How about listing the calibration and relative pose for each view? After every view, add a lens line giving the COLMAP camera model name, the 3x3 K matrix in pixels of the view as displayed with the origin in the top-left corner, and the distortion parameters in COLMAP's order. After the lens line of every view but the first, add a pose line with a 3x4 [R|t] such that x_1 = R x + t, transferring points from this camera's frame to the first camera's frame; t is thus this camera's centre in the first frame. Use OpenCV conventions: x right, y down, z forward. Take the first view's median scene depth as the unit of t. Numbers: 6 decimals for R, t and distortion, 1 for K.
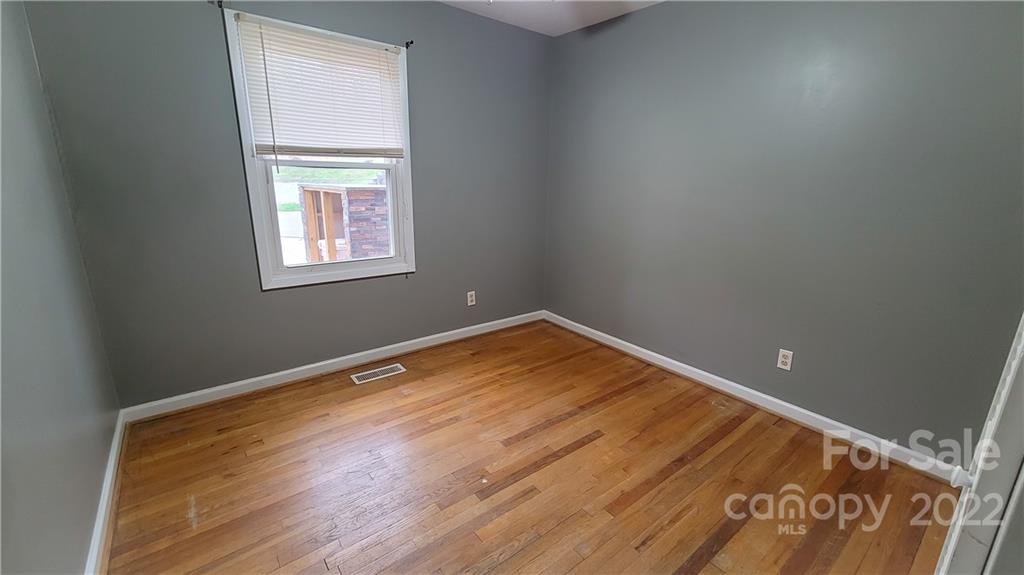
lens RADIAL K [[419.6, 0, 519.5], [0, 419.6, 286.7], [0, 0, 1]] dist [-0.001726, -0.000374]
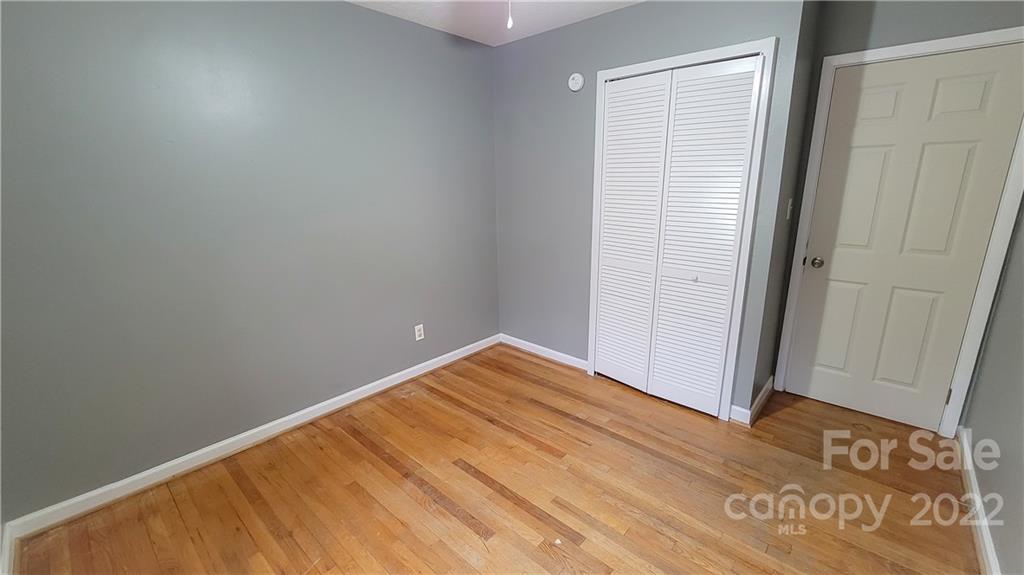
lens RADIAL K [[419.6, 0, 519.5], [0, 419.6, 286.7], [0, 0, 1]] dist [-0.001726, -0.000374]
pose [[-0.167087, -0.266796, 0.949159, -0.618378], [0.254760, 0.918316, 0.302974, -0.271938], [-0.952460, 0.292431, -0.085469, 0.777305]]
